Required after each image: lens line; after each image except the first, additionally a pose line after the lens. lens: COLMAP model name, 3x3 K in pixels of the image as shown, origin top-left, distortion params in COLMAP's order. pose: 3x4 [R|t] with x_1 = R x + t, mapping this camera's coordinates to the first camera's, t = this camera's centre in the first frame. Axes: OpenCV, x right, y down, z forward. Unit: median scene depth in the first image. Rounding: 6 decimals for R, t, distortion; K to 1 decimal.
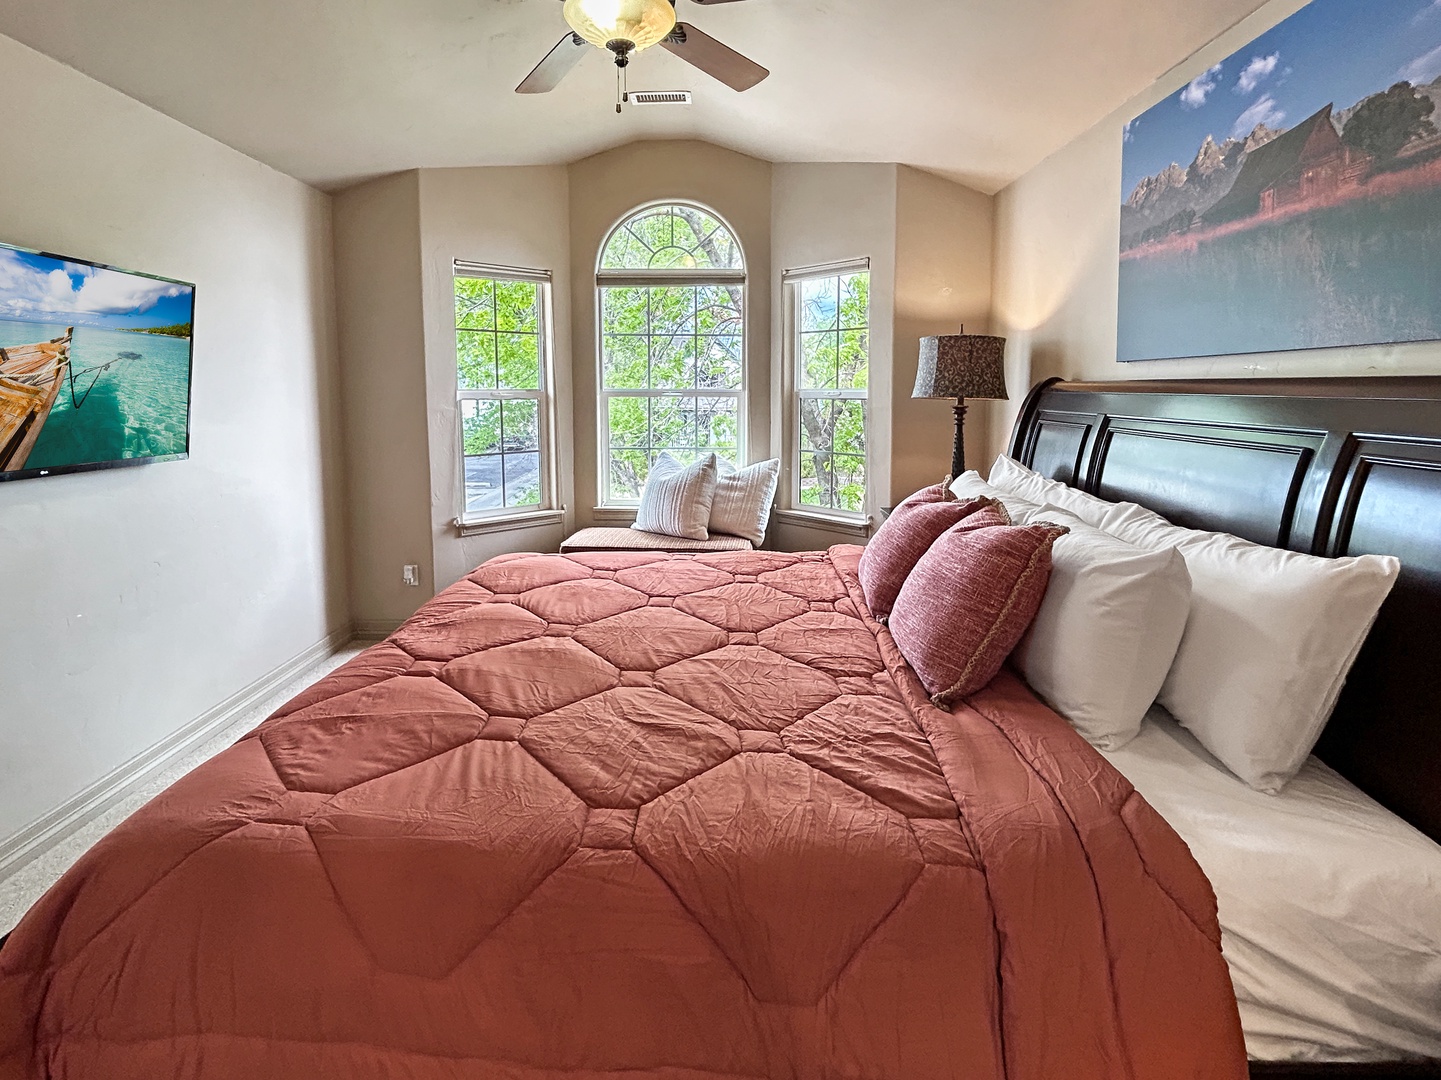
lens RADIAL K [[643.9, 0, 720.5], [0, 643.9, 540.0], [0, 0, 1]] dist [0.004594, -0.000725]
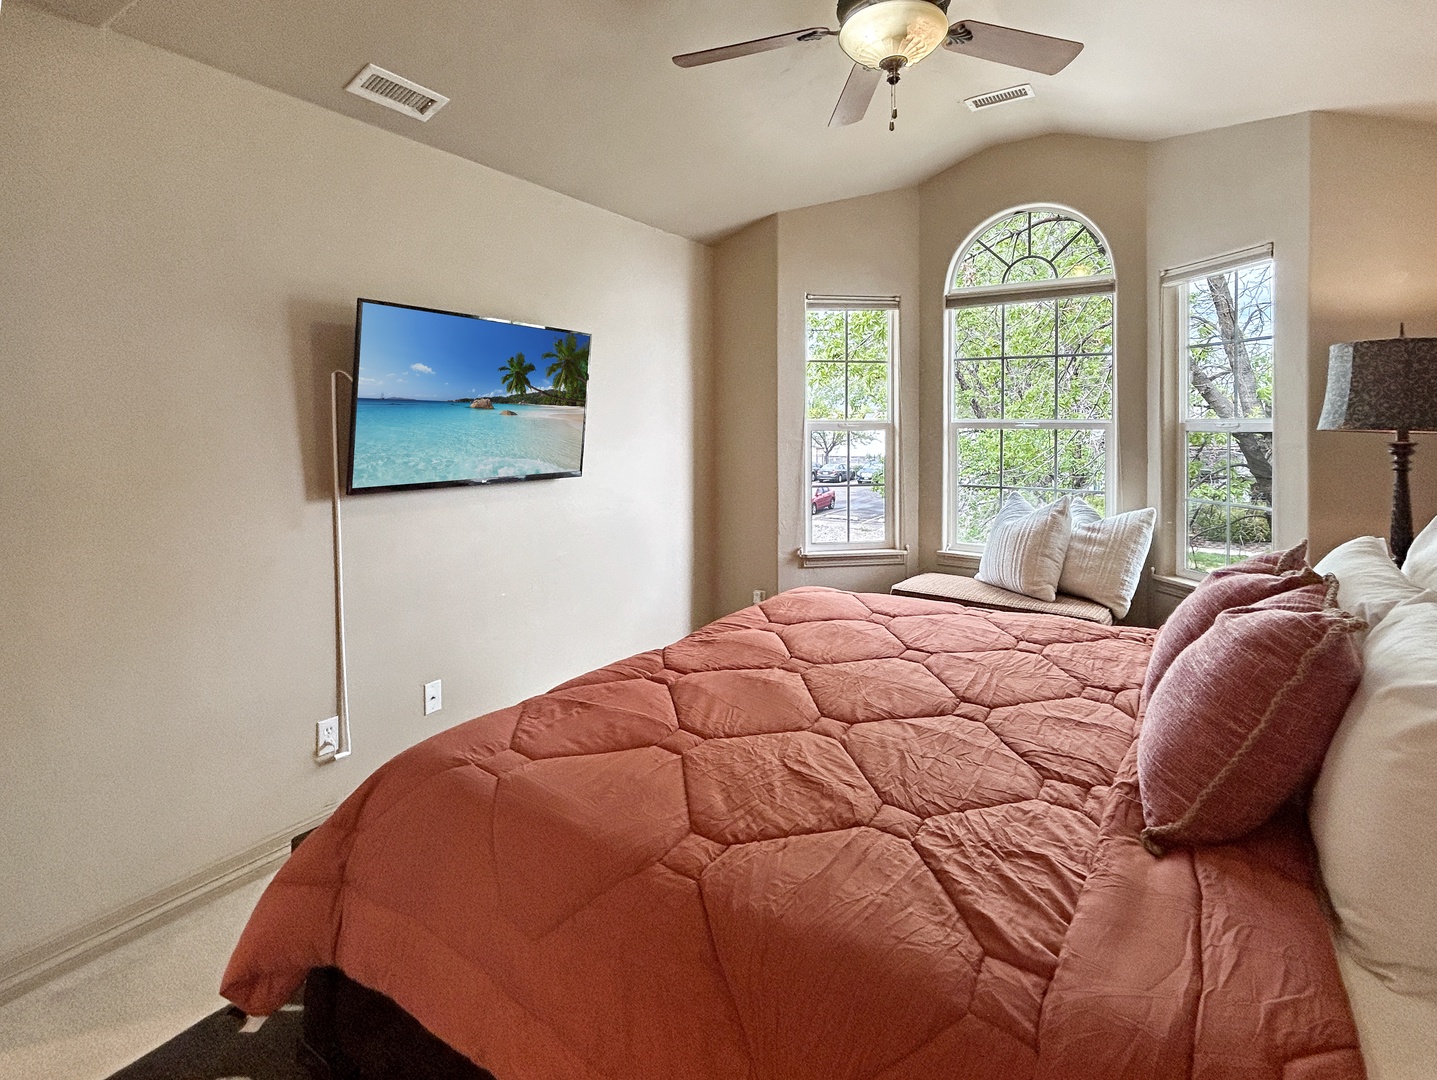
lens RADIAL K [[700.3, 0, 709.8], [0, 700.3, 535.8], [0, 0, 1]] dist [-0.004179, 0.010100]
pose [[0.857087, 0.087376, -0.507708, 0.235982], [-0.121181, 0.992053, -0.033841, -0.001226], [0.500716, 0.090530, 0.860864, 0.035804]]
